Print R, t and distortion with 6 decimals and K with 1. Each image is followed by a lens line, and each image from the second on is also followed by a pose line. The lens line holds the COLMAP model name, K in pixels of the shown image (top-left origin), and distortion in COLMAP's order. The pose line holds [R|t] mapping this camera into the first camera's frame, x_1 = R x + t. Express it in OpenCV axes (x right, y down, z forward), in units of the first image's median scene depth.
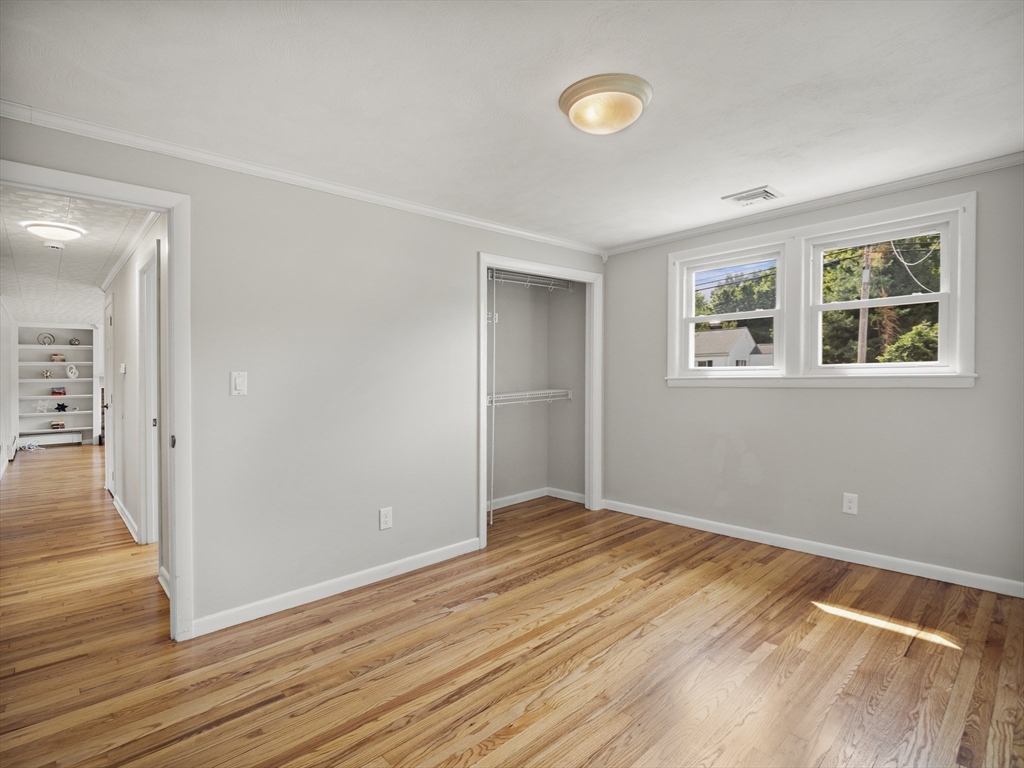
lens RADIAL K [[515.6, 0, 511.9], [0, 515.6, 379.7], [0, 0, 1]] dist [-0.006506, -0.001315]
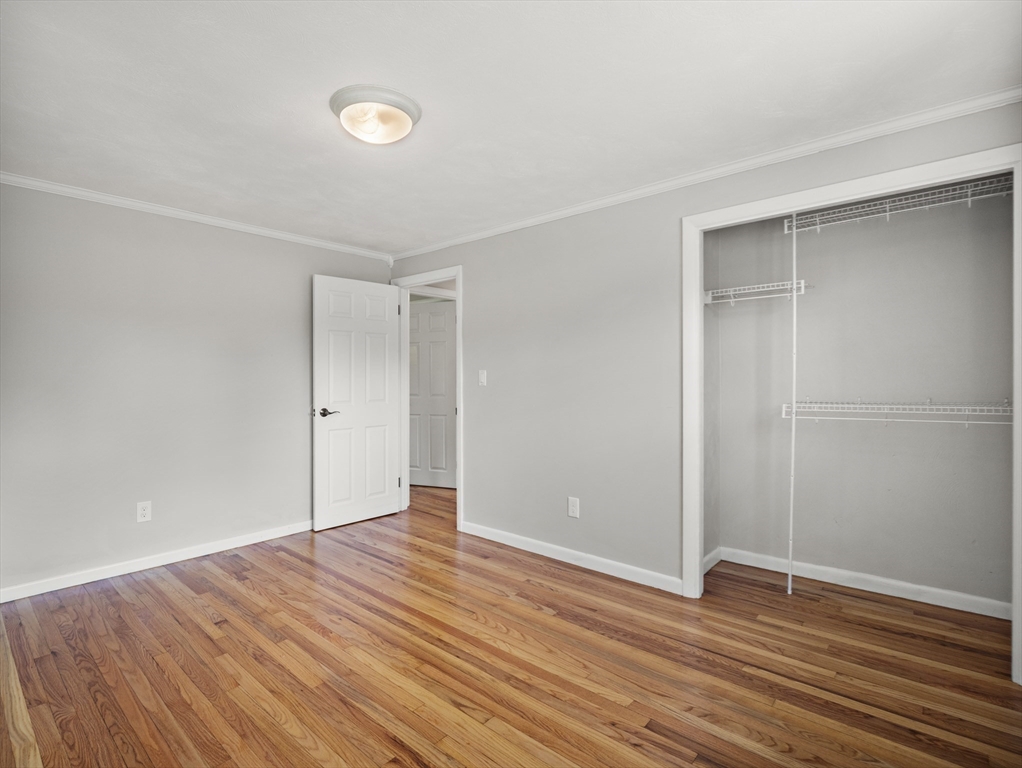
lens RADIAL K [[509.4, 0, 506.5], [0, 509.4, 370.8], [0, 0, 1]] dist [-0.008116, -0.001465]
pose [[0.097413, 0.006580, -0.995222, 0.808270], [-0.007099, 0.999957, 0.005916, -0.019894], [0.995219, 0.006488, 0.097456, 0.776136]]
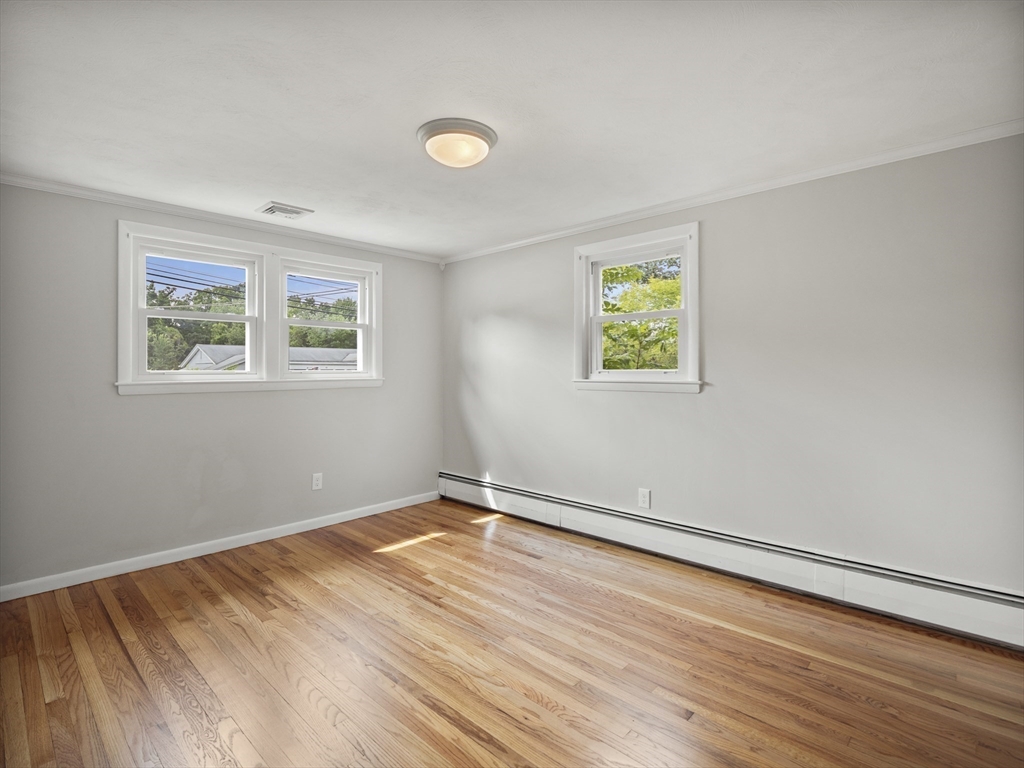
lens RADIAL K [[507.2, 0, 507.1], [0, 507.2, 380.7], [0, 0, 1]] dist [0.000935, -0.009112]
pose [[-0.054531, -0.003528, 0.998506, -0.636079], [0.013887, 0.999894, 0.004292, -0.003788], [-0.998416, 0.014100, -0.054476, 0.637033]]
